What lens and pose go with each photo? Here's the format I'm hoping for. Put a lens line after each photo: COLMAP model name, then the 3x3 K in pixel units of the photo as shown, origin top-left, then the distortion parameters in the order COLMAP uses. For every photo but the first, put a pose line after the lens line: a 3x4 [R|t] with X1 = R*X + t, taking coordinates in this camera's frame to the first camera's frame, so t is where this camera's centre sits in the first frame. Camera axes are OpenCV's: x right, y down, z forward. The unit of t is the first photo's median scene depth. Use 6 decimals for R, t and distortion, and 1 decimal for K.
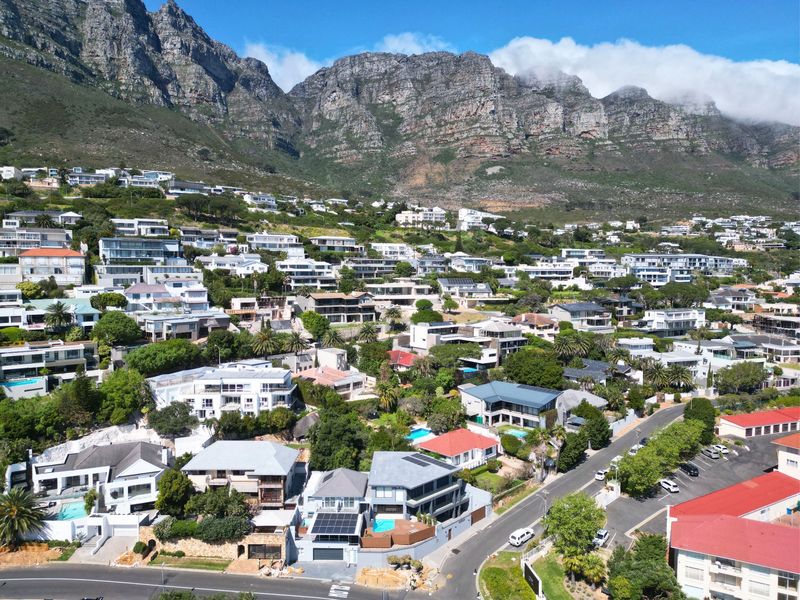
lens RADIAL K [[595.9, 0, 400.0], [0, 595.9, 300.0], [0, 0, 1]] dist [0.077291, -0.076204]
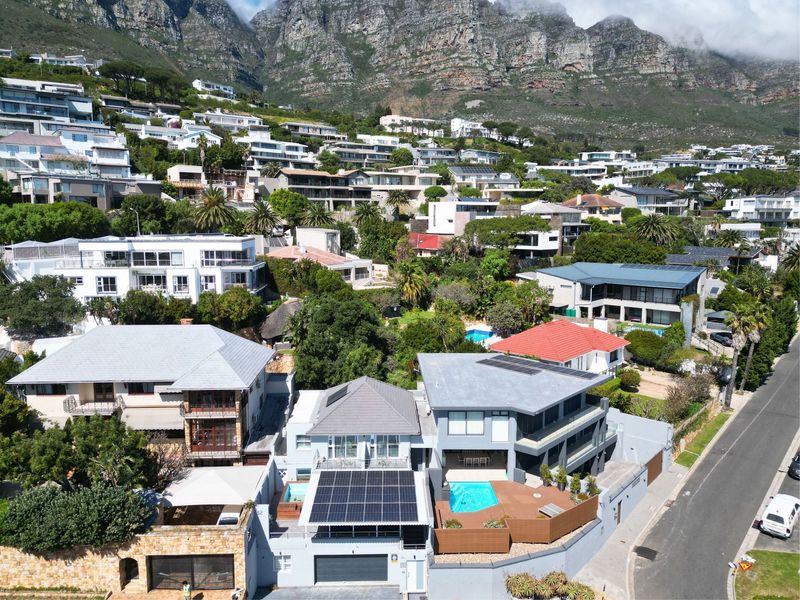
lens RADIAL K [[595.9, 0, 400.0], [0, 595.9, 300.0], [0, 0, 1]] dist [0.077291, -0.076204]
pose [[0.998612, -0.006715, 0.052236, -0.044346], [0.002771, 0.997164, 0.075213, 0.086555], [-0.052593, -0.074964, 0.995798, 0.250887]]
